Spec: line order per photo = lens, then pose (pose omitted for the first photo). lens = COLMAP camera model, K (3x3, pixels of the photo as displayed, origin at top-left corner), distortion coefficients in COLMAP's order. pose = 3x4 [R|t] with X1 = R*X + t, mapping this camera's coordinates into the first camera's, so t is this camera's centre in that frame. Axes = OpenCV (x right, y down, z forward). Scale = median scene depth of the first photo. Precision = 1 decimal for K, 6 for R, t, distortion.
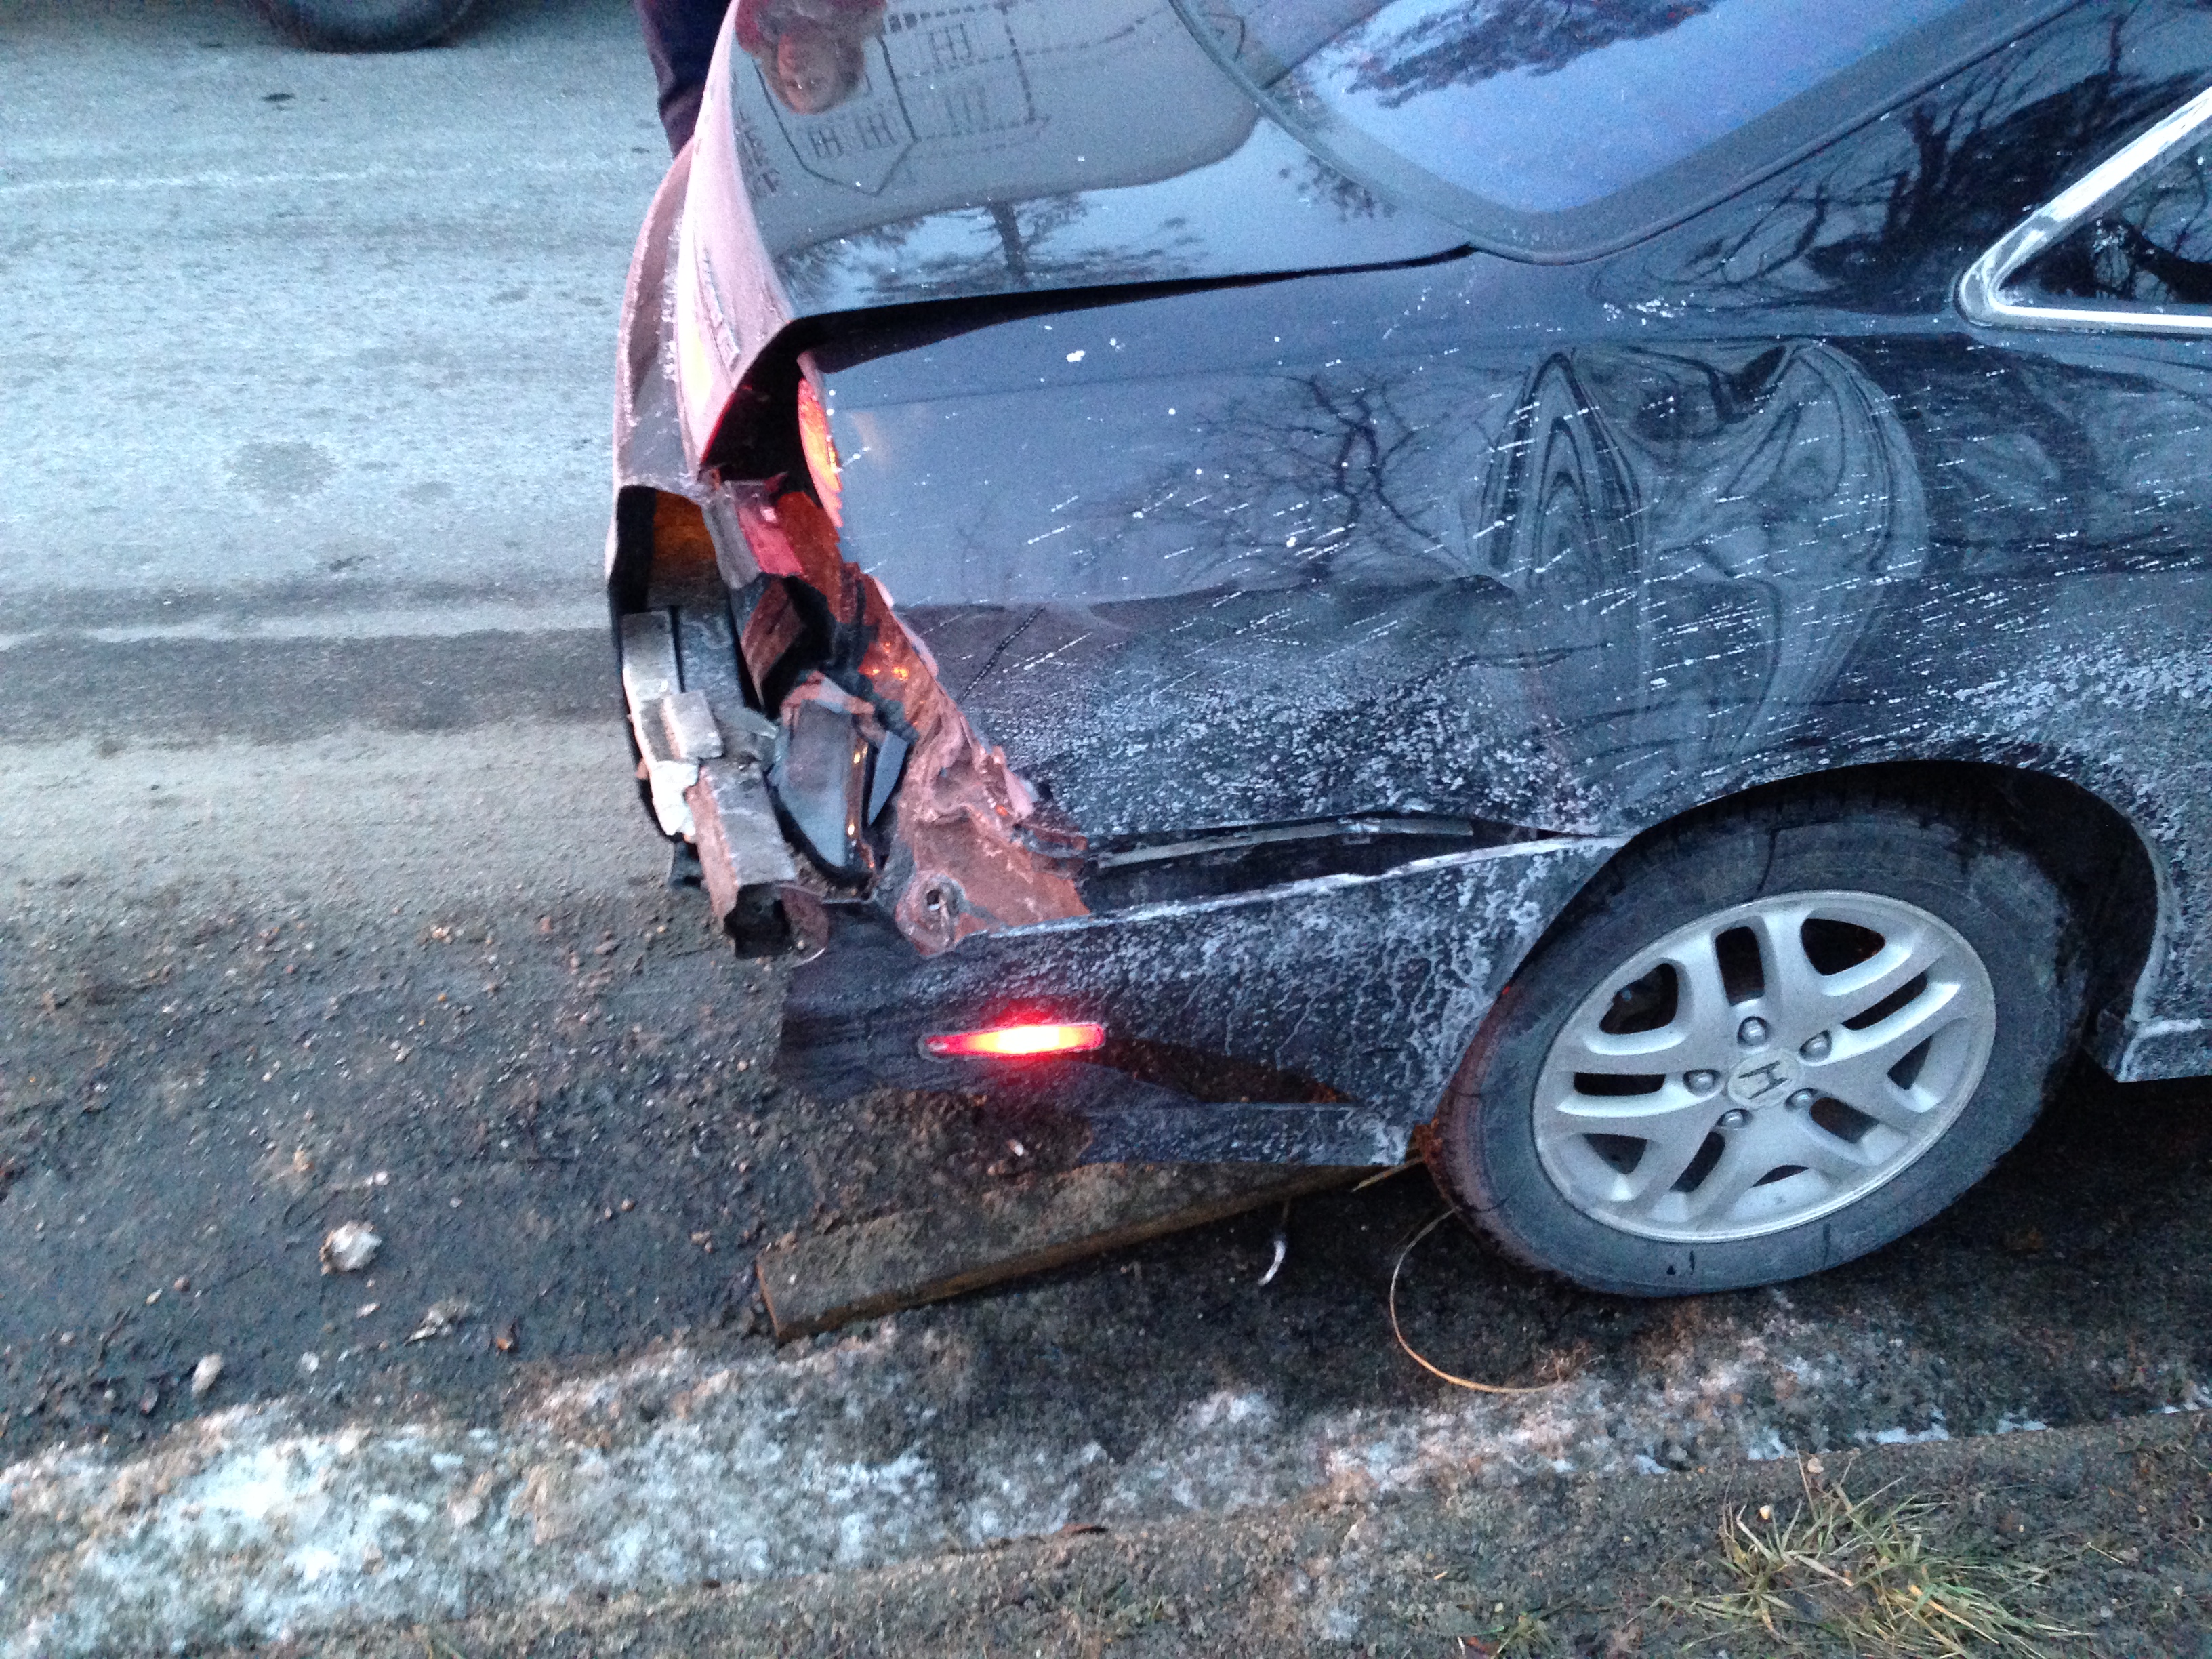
lens RADIAL K [[2103.8, 0, 1143.5], [0, 2103.8, 813.5], [0, 0, 1]] dist [0.061640, -0.010032]
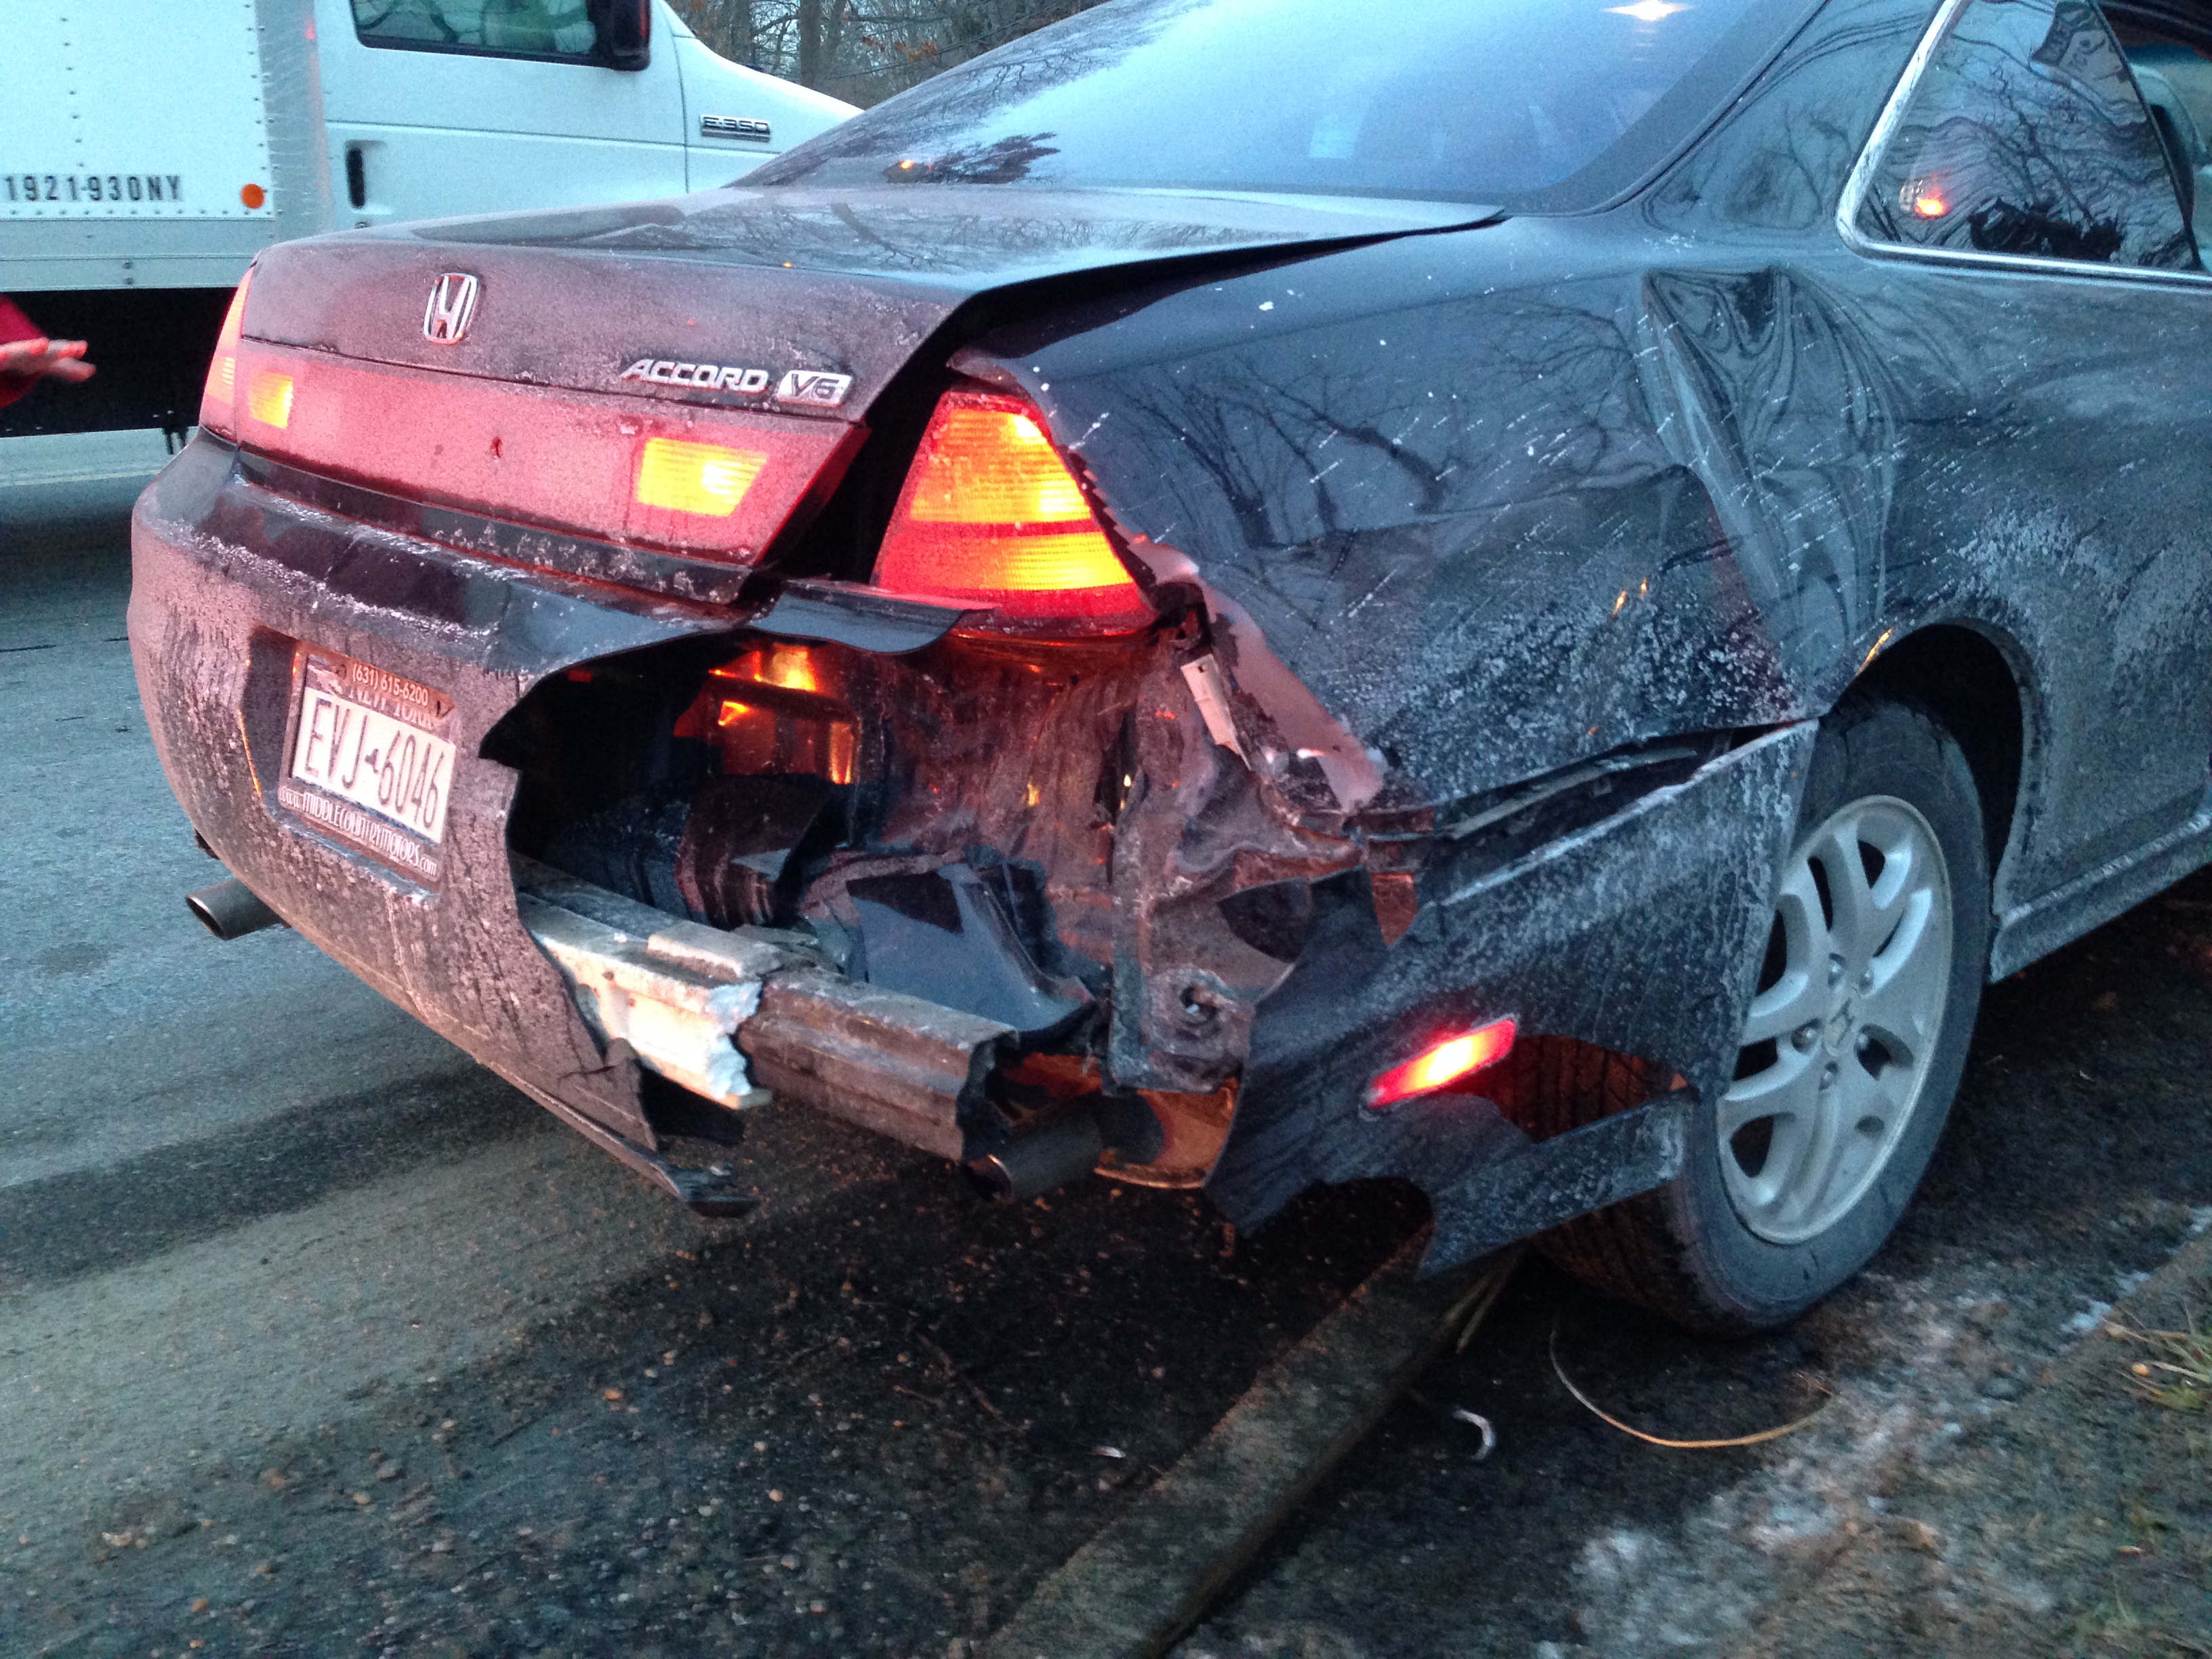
lens RADIAL K [[2072.2, 0, 1106.0], [0, 2072.2, 829.5], [0, 0, 1]] dist [0.170106, -0.266740]
pose [[0.798972, -0.168824, 0.577185, -0.634397], [0.354553, 0.907471, -0.225362, 0.165592], [-0.485732, 0.384700, 0.784901, 0.398786]]
